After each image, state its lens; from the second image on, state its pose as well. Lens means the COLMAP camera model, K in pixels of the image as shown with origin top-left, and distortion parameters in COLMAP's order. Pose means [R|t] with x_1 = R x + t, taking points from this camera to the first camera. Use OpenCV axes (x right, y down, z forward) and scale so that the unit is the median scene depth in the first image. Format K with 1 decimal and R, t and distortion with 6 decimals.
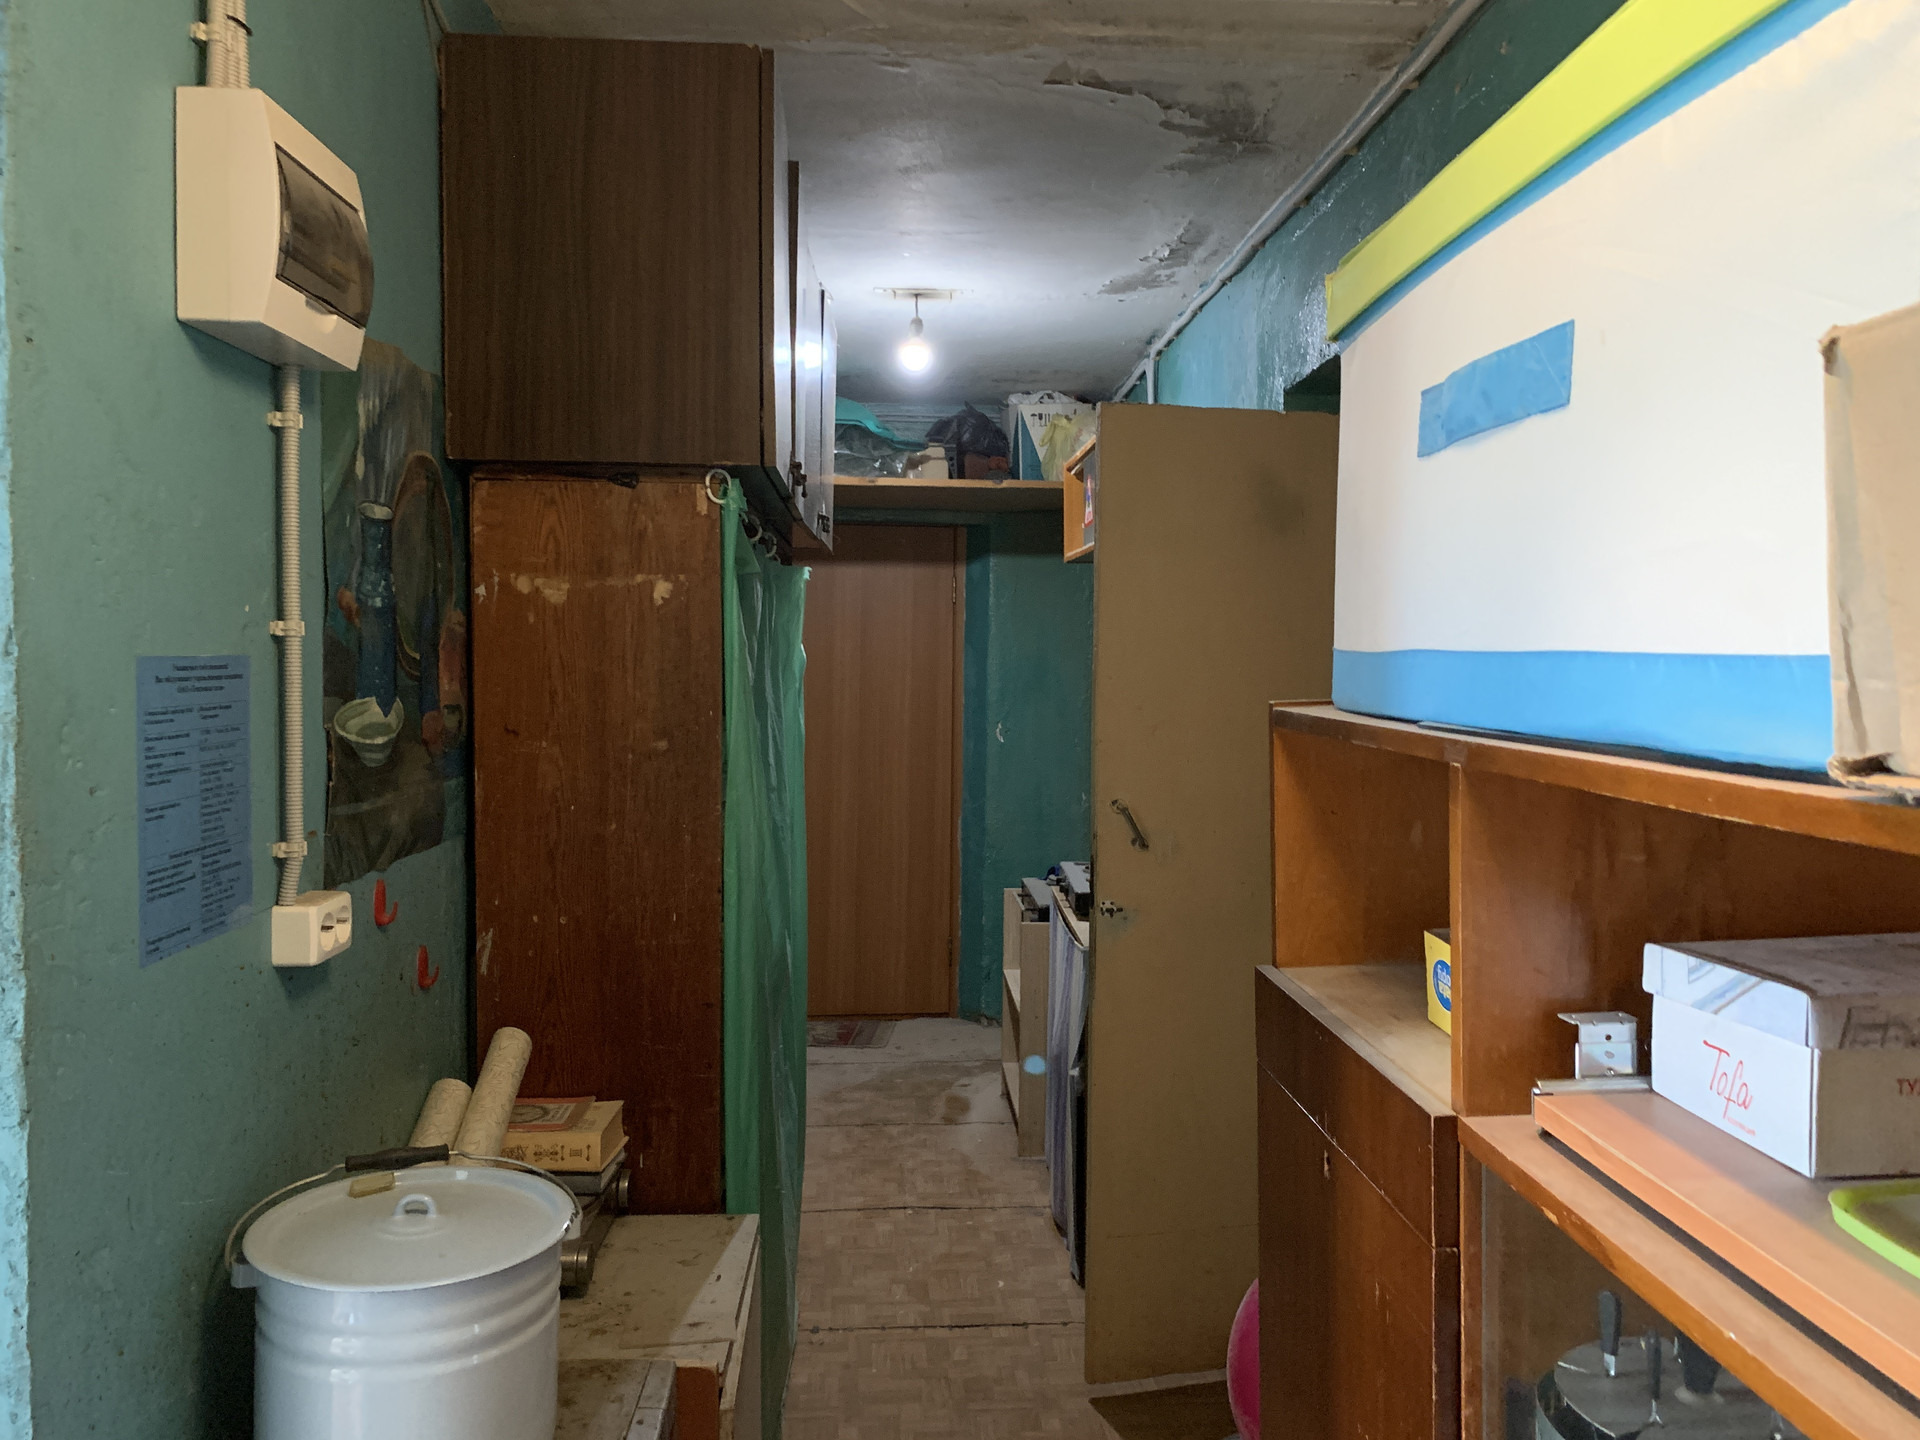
lens RADIAL K [[1444.5, 0, 961.1], [0, 1444.5, 715.1], [0, 0, 1]] dist [0.000460, -0.005784]
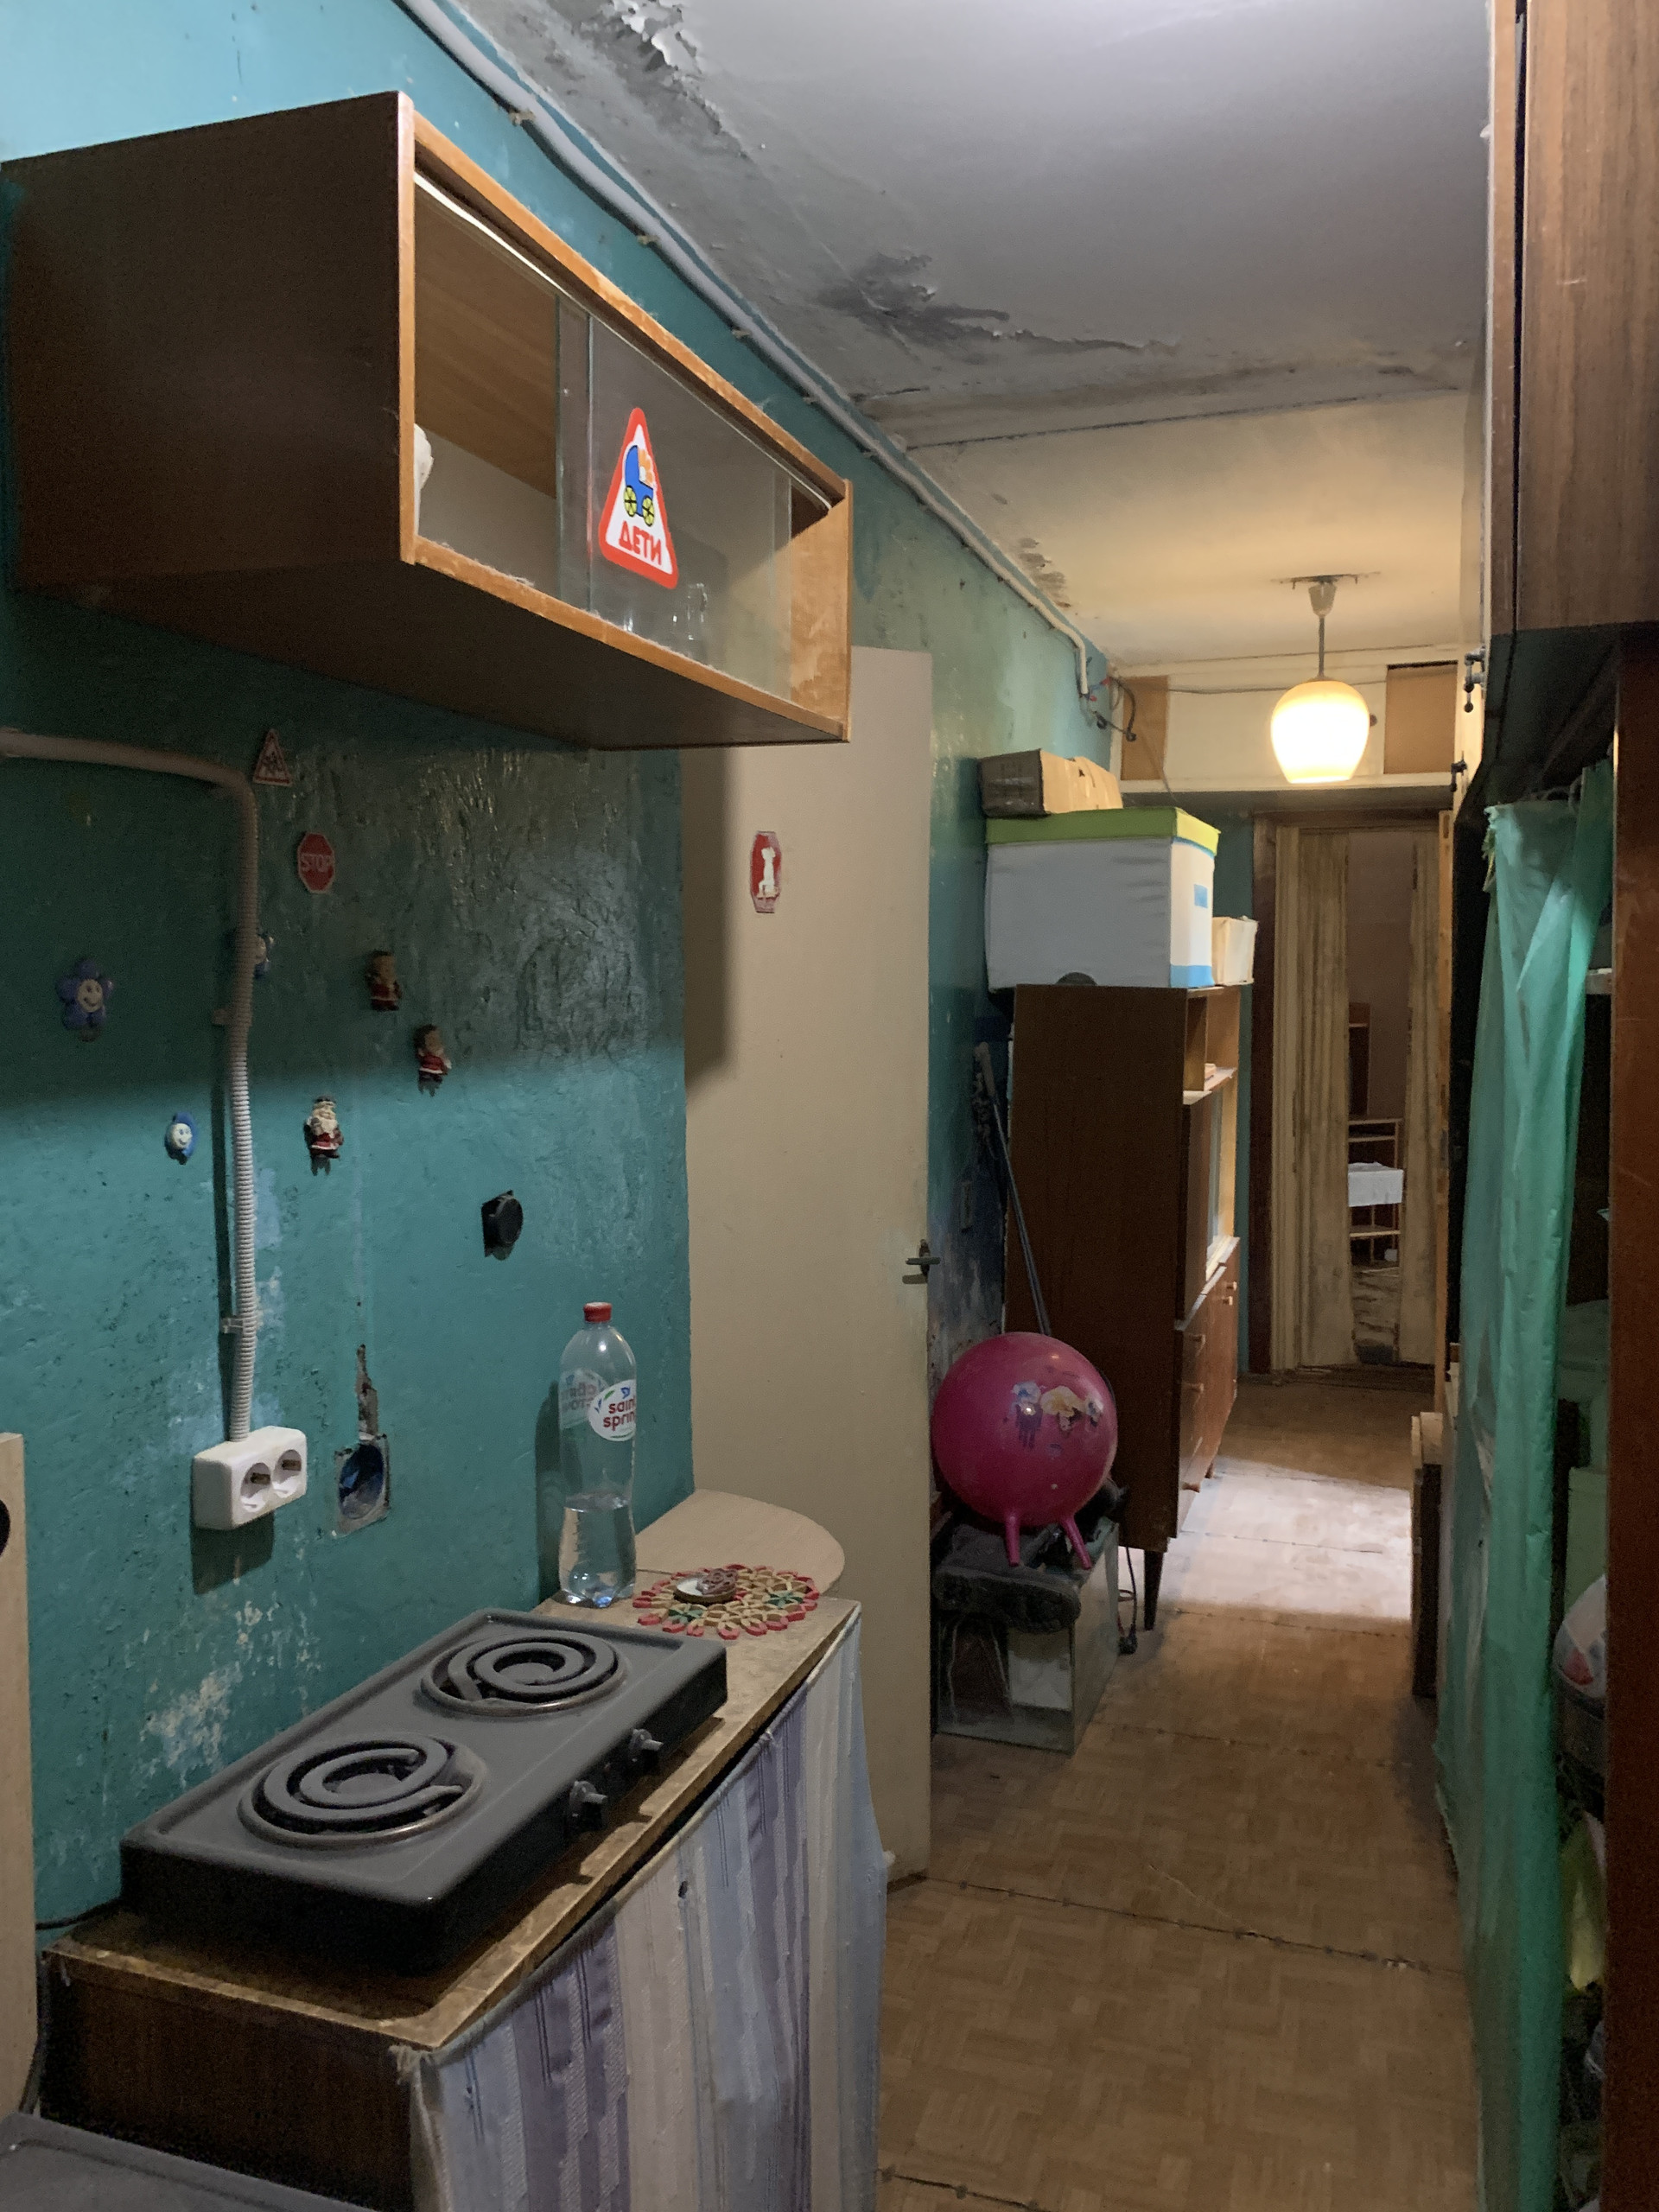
lens RADIAL K [[1664.2, 0, 830.2], [0, 1664.2, 1106.9], [0, 0, 1]] dist [0.000460, -0.005784]
pose [[-0.924019, -0.029989, 0.381168, -0.132299], [0.018357, 0.992290, 0.122571, -0.076955], [-0.381905, 0.120255, -0.916344, 1.823144]]
